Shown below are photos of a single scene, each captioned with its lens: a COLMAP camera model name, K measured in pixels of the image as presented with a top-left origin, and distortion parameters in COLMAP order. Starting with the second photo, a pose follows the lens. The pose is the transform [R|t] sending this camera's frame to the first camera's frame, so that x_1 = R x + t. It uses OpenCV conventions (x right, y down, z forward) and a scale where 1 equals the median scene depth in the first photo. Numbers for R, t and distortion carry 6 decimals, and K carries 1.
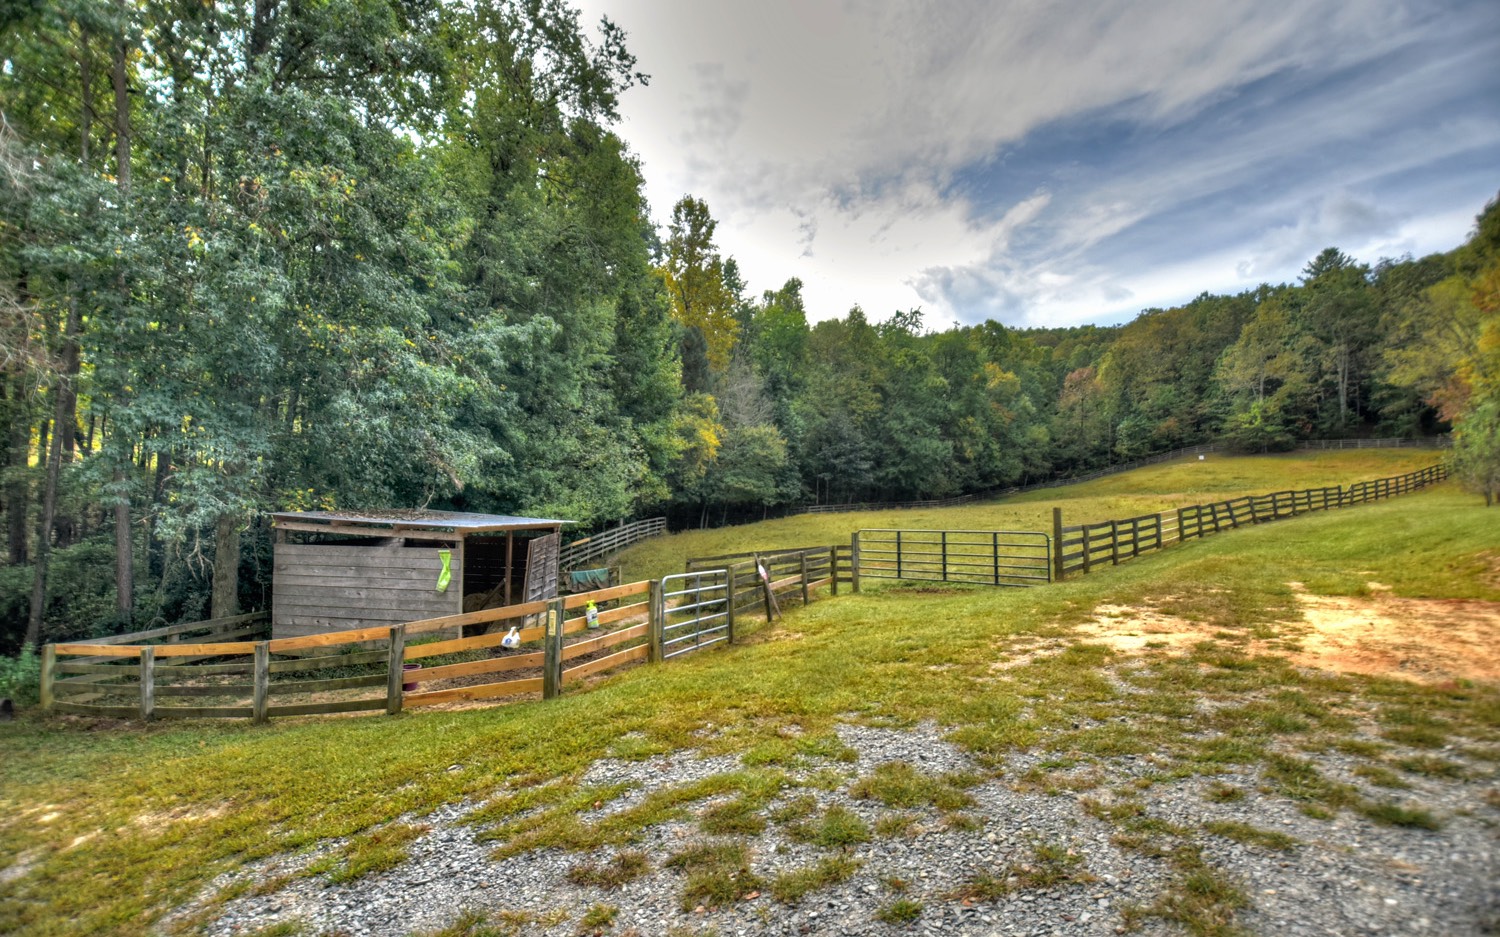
lens RADIAL K [[659.0, 0, 742.8], [0, 659.0, 473.3], [0, 0, 1]] dist [0.001314, -0.017905]
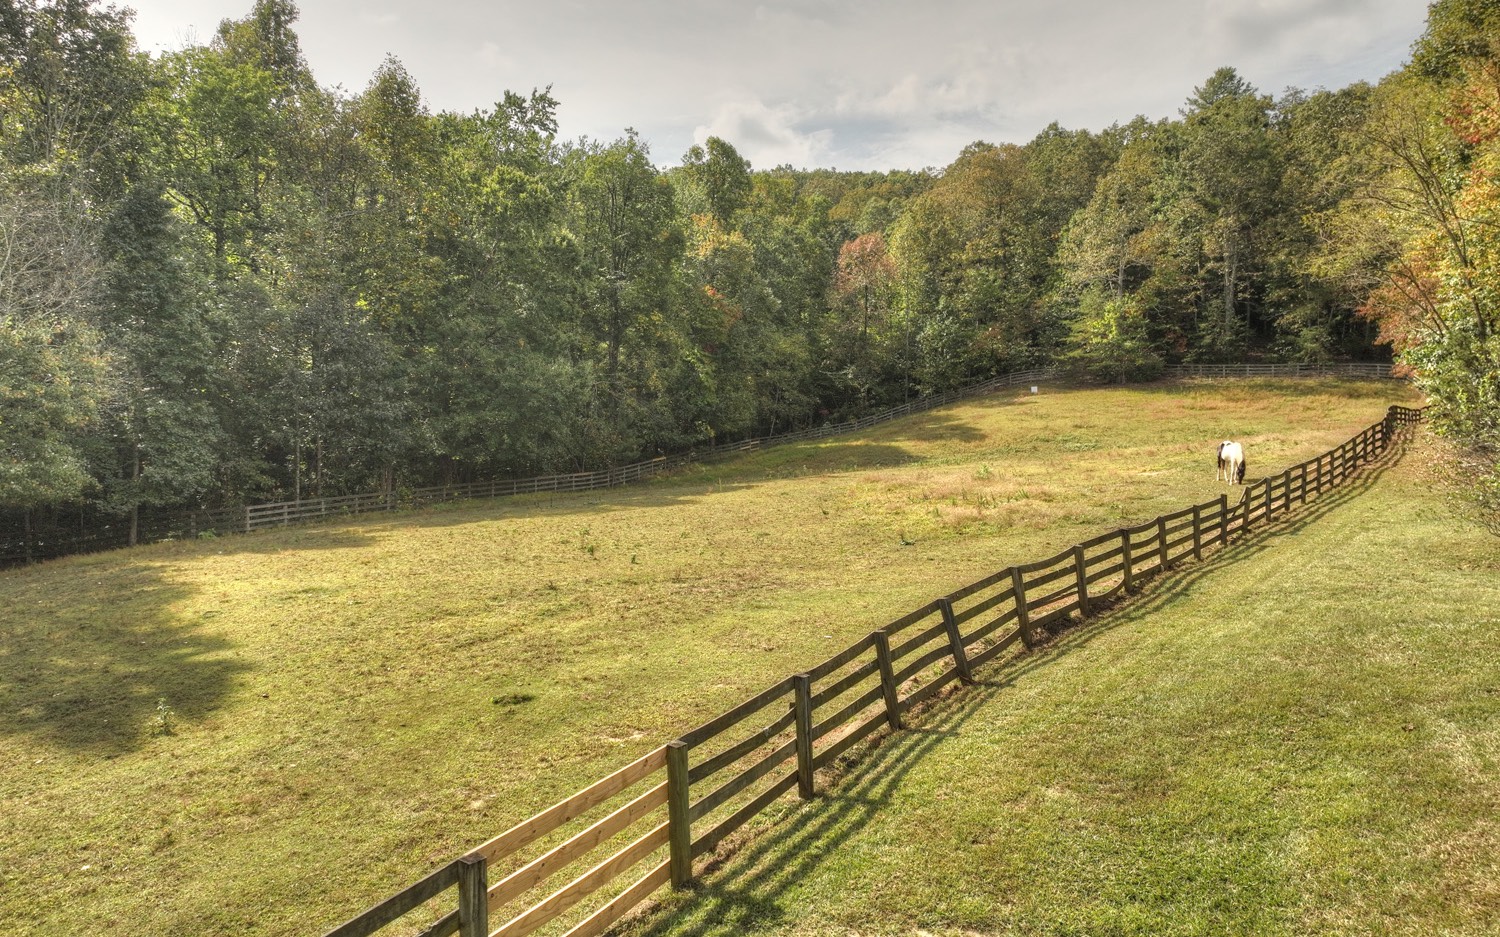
lens RADIAL K [[1050.0, 0, 754.3], [0, 1050.0, 469.4], [0, 0, 1]] dist [0.006963, 0.005260]
pose [[0.947019, -0.017179, 0.320716, 0.134227], [-0.005386, 0.997579, 0.069339, -0.016772], [-0.321131, -0.067393, 0.944634, 0.149565]]
